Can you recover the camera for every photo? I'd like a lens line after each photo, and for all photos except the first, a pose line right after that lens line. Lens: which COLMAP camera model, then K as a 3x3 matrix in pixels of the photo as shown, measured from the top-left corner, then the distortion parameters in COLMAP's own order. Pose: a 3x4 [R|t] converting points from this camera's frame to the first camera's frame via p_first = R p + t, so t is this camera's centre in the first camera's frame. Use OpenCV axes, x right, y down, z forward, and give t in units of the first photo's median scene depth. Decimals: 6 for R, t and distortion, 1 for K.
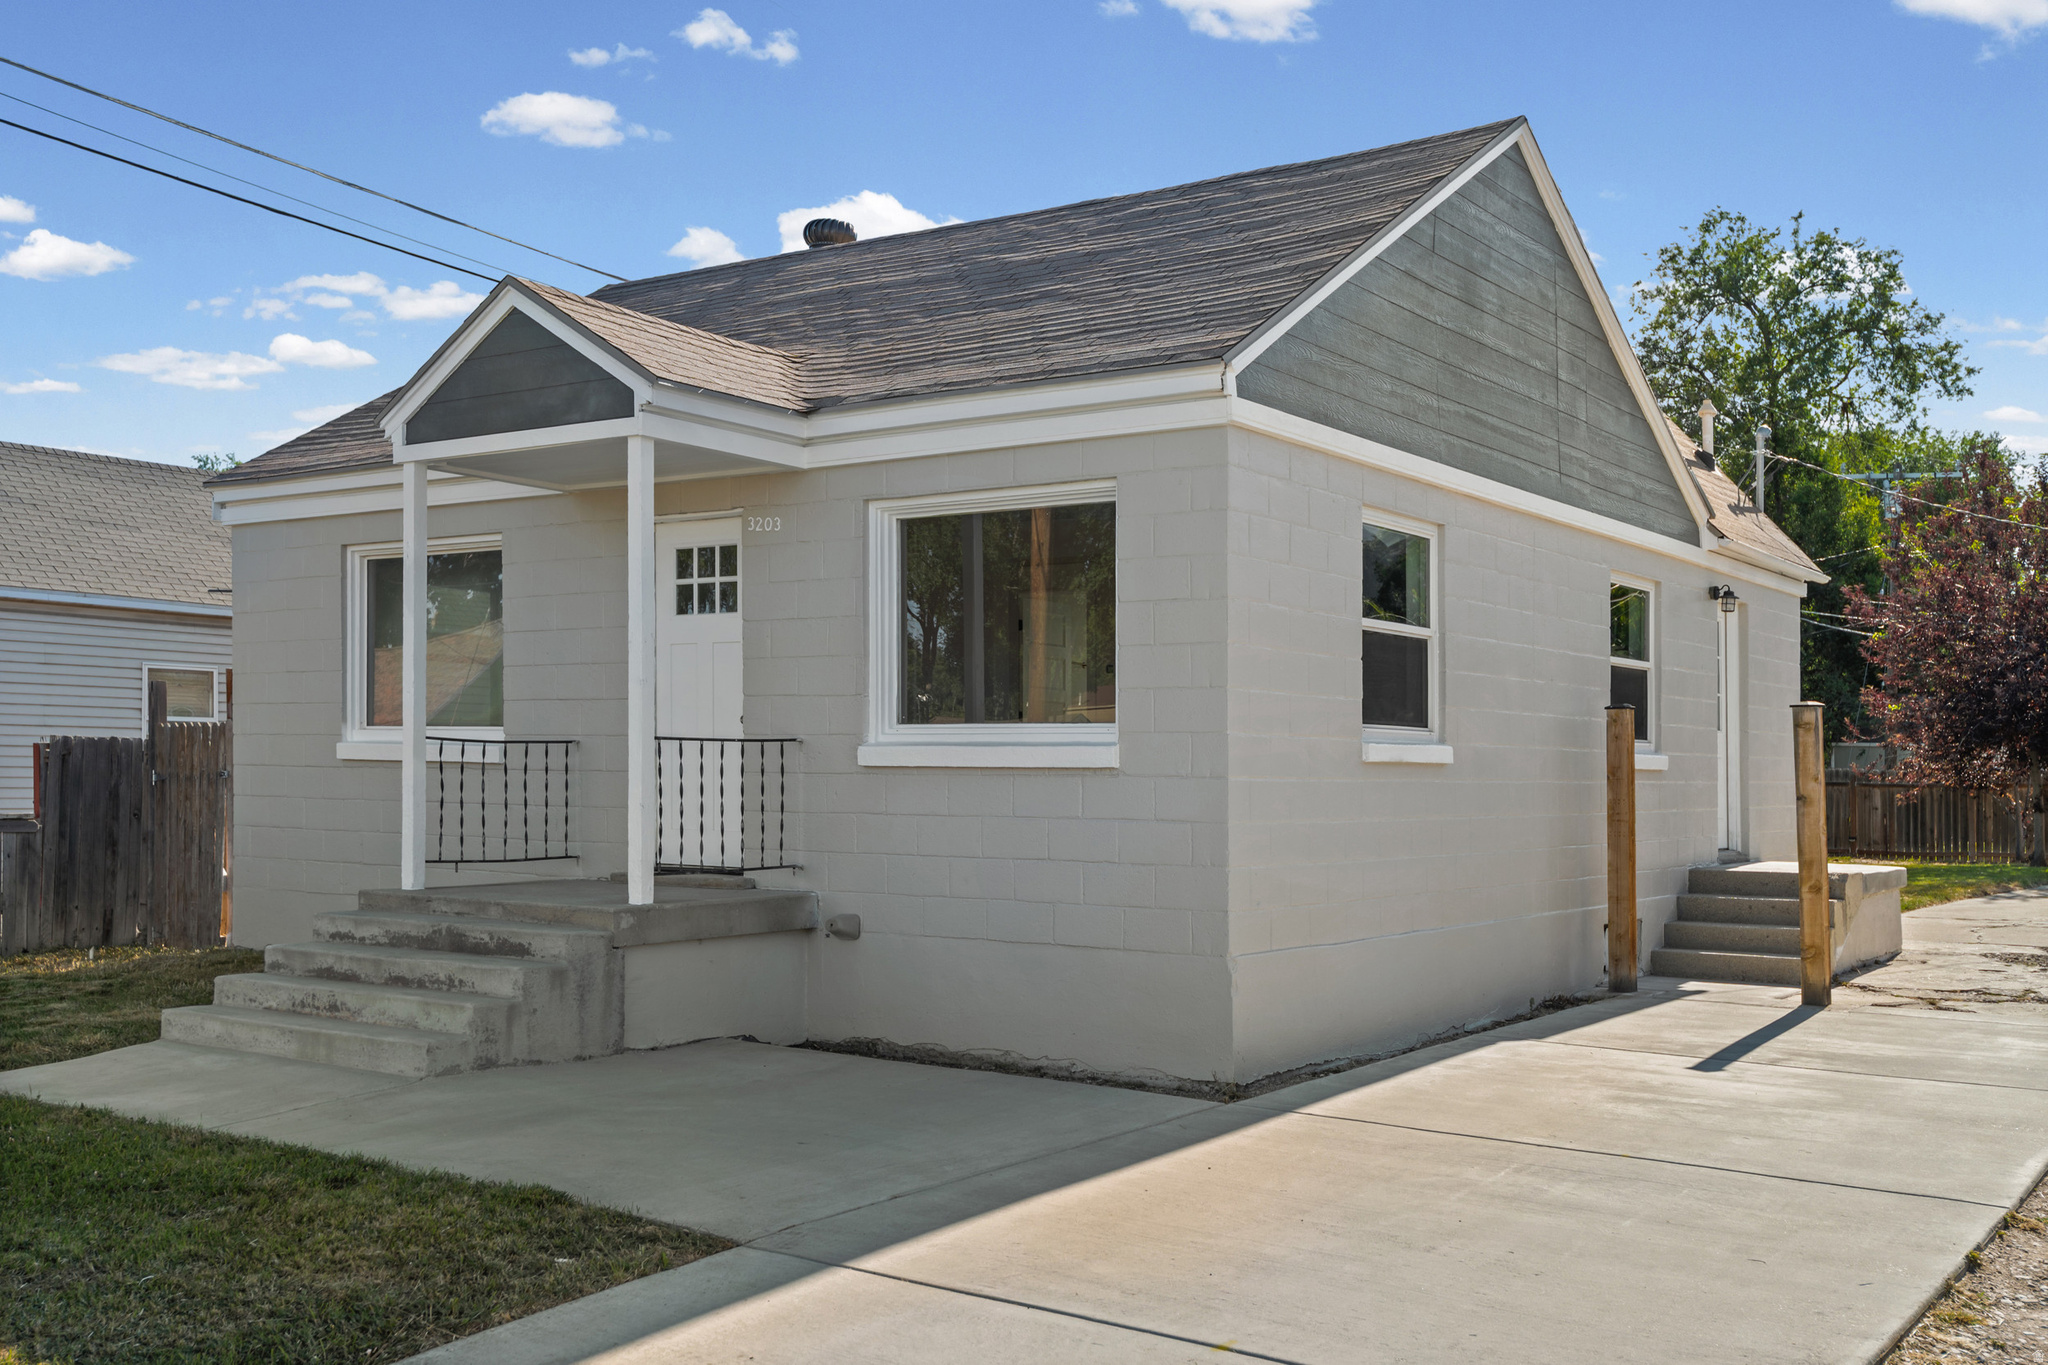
lens RADIAL K [[2036.4, 0, 1013.8], [0, 2036.4, 673.6], [0, 0, 1]] dist [-0.009705, 0.000000]
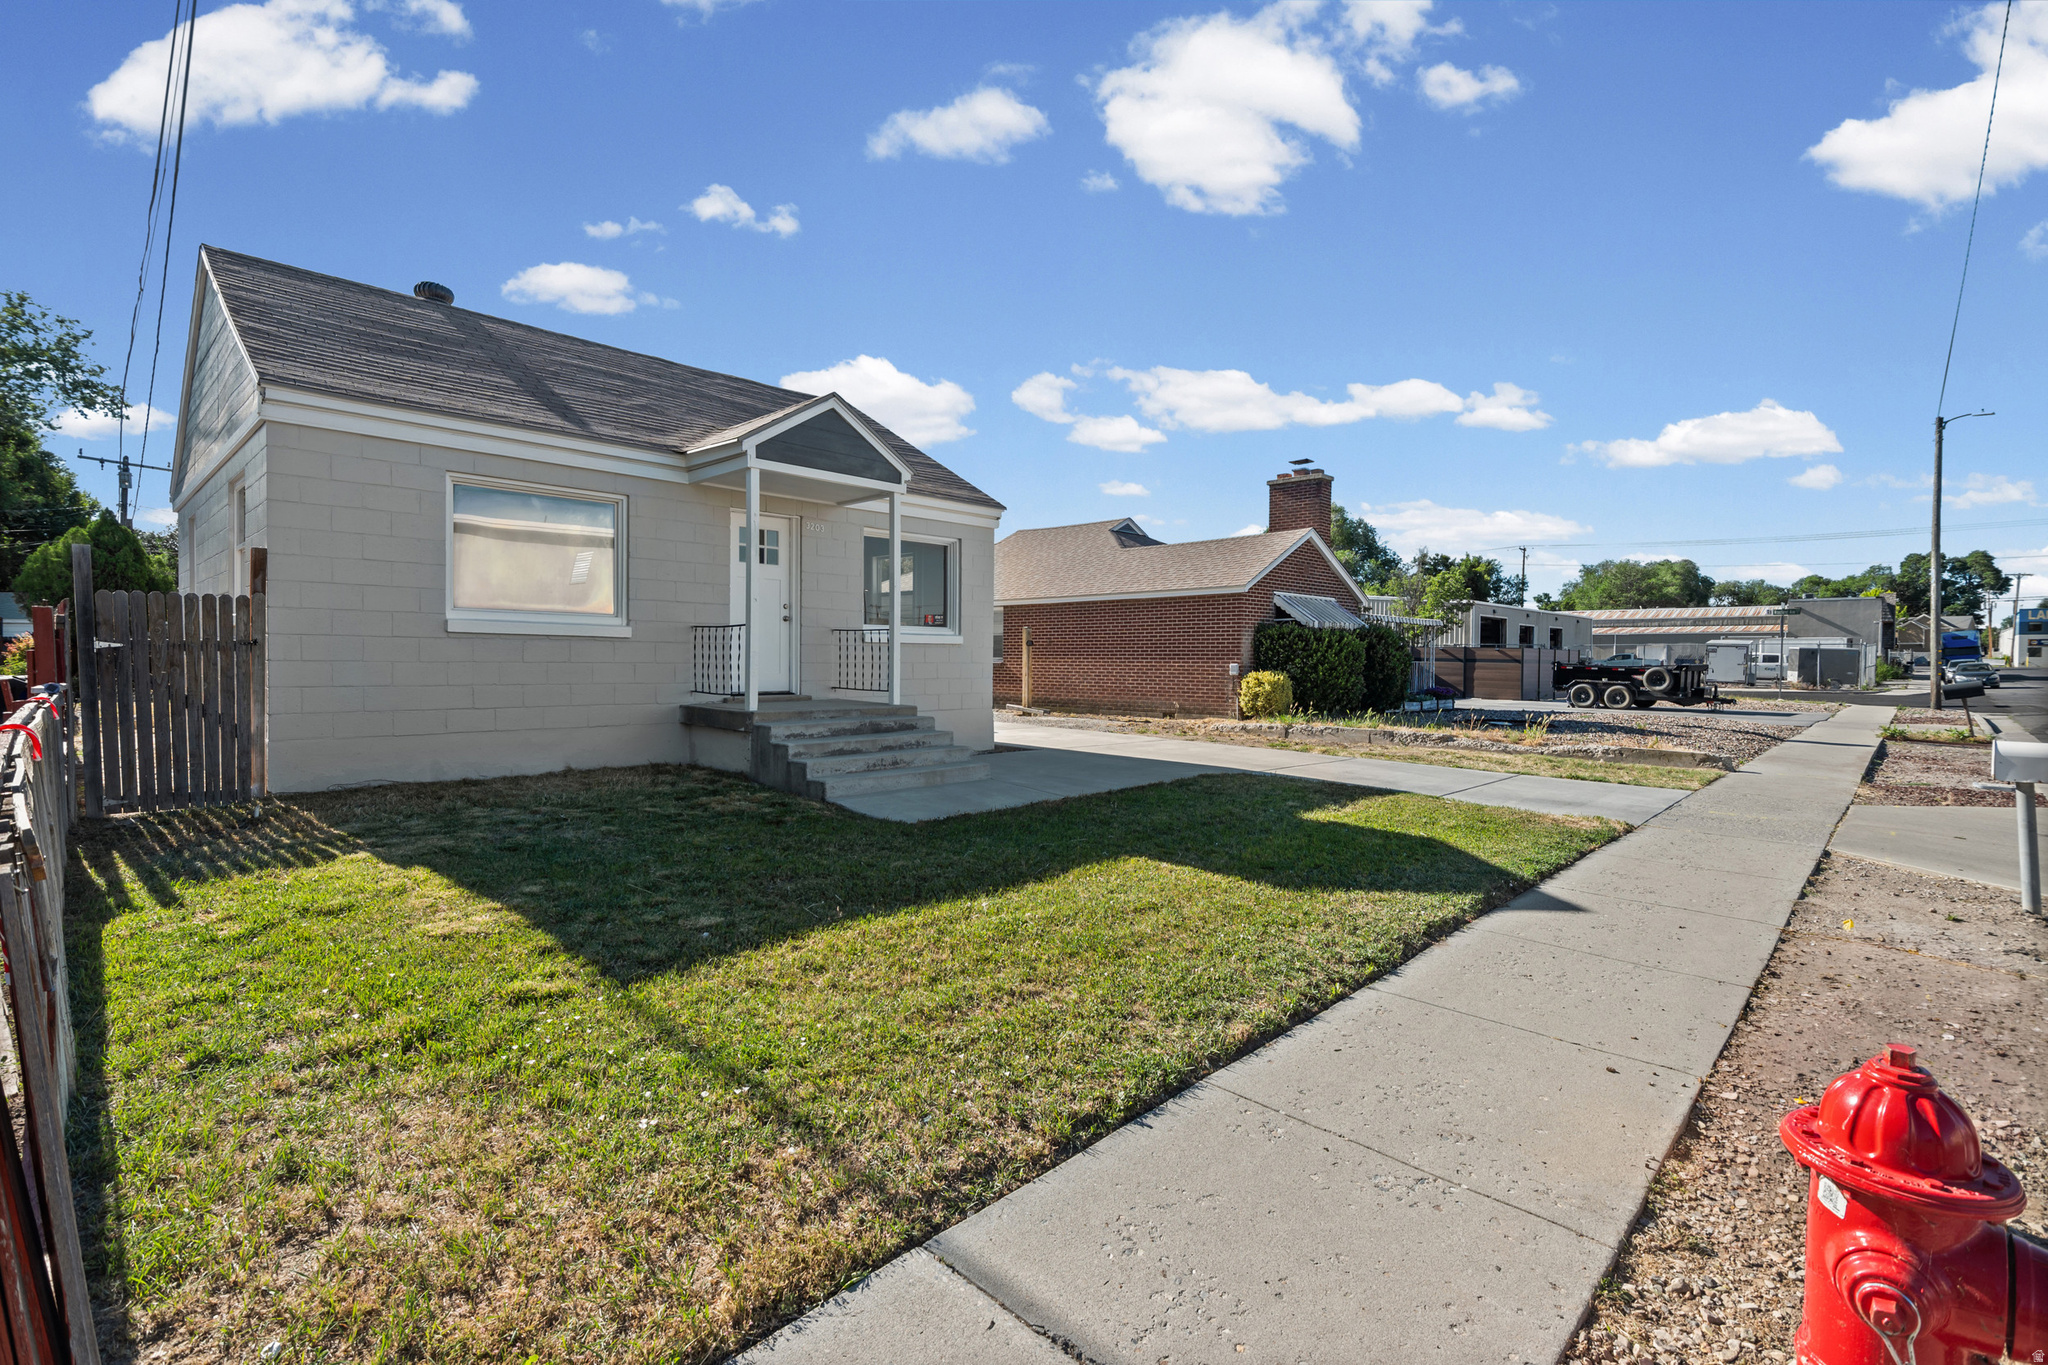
lens RADIAL K [[933.3, 0, 1017.2], [0, 933.3, 632.0], [0, 0, 1]] dist [0.004237, -0.002635]
pose [[0.144842, 0.016246, 0.989321, -1.047112], [-0.057107, 0.998336, -0.008034, 0.030498], [-0.987806, -0.055333, 0.145529, 0.643112]]
